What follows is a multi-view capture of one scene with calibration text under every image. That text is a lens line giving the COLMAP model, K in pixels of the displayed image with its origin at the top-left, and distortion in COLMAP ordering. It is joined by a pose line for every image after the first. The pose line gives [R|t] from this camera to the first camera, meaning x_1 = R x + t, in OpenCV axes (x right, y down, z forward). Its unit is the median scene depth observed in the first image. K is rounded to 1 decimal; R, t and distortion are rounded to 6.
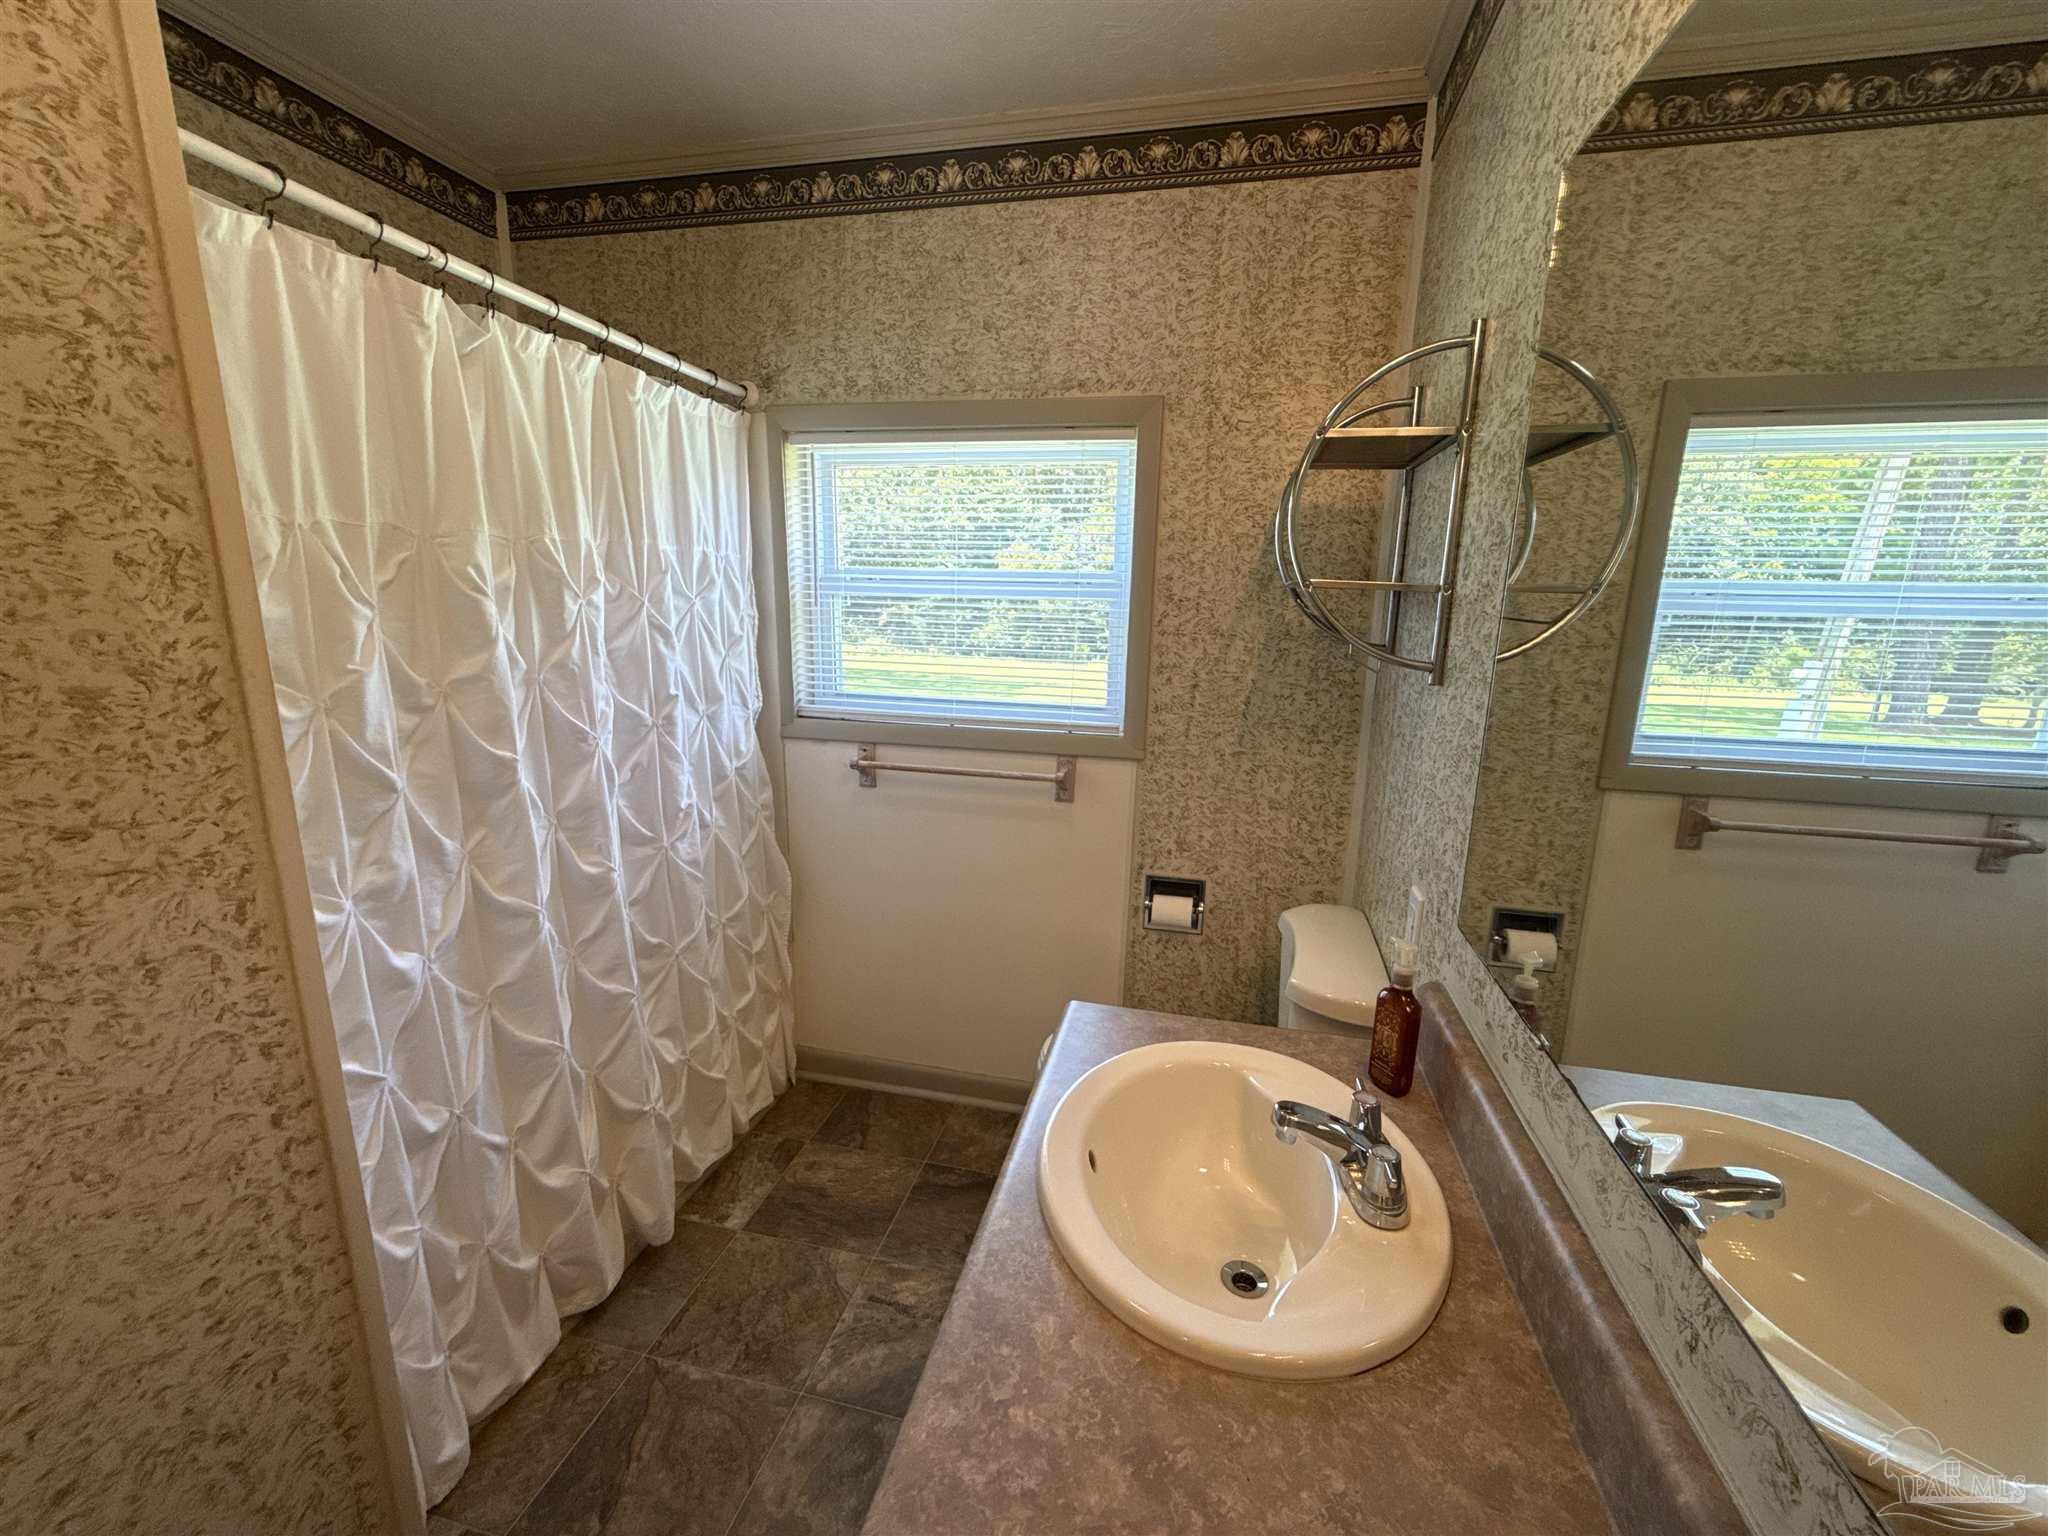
lens RADIAL K [[826.2, 0, 1029.6], [0, 826.2, 771.5], [0, 0, 1]] dist [0.003026, 0.000450]
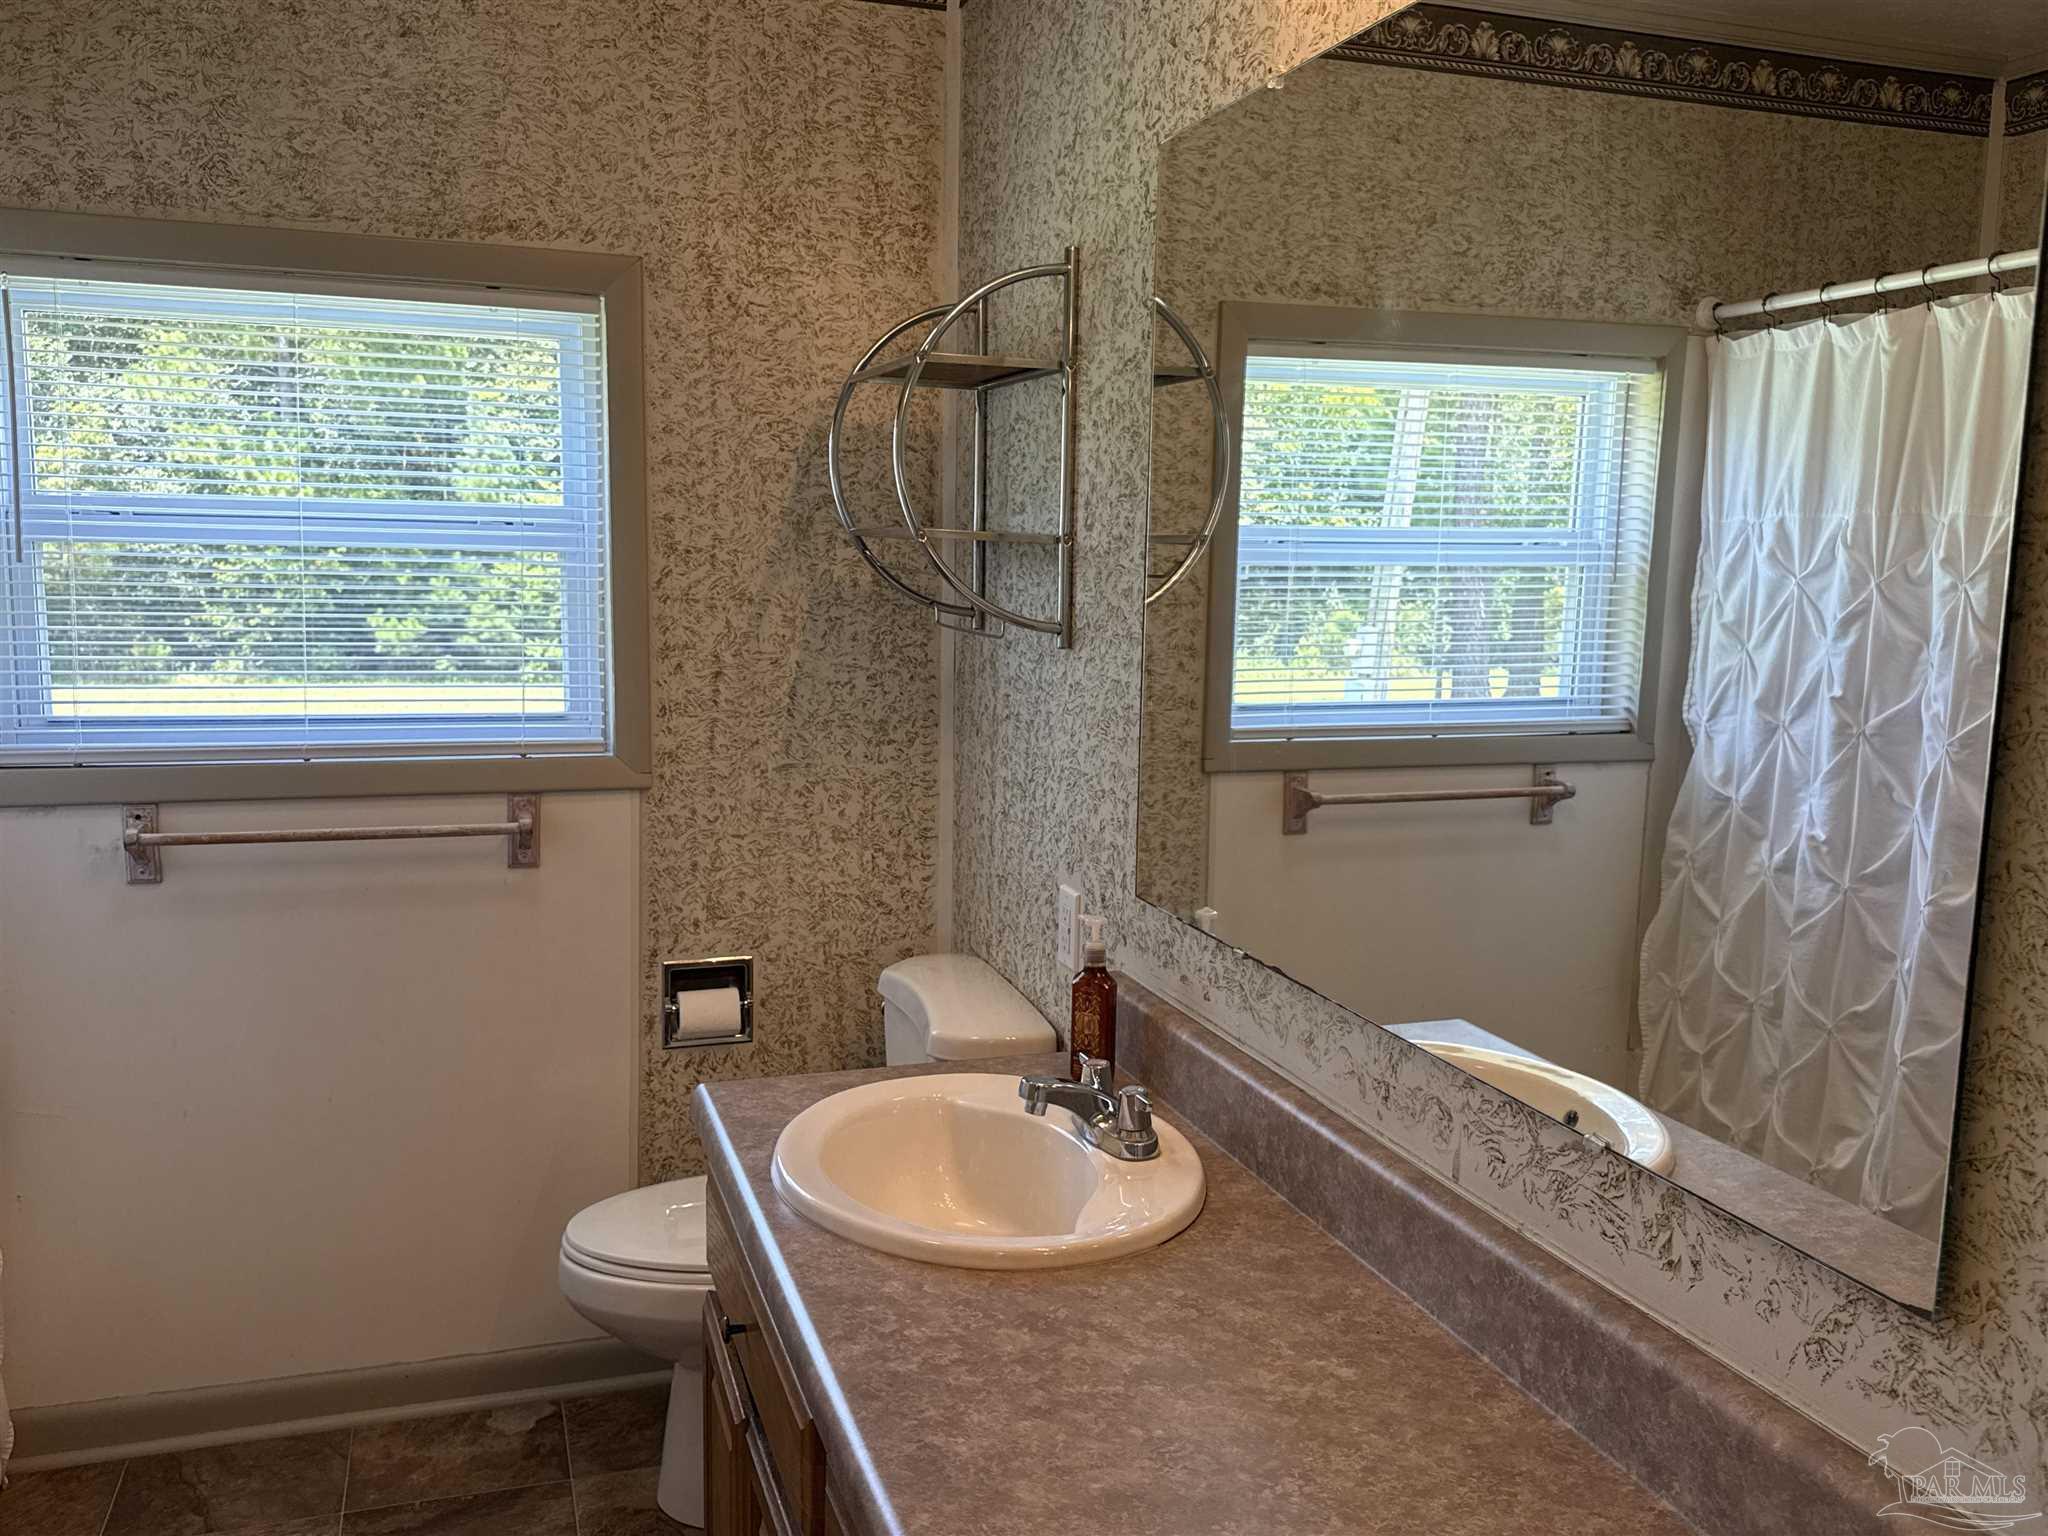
lens RADIAL K [[1546.9, 0, 1024.0], [0, 1546.9, 768.0], [0, 0, 1]] dist [0.167255, -0.310367]
pose [[0.858840, -0.076341, 0.506524, -0.266997], [0.107779, 0.993627, -0.032992, 0.048862], [-0.500778, 0.082927, 0.861594, -0.264584]]
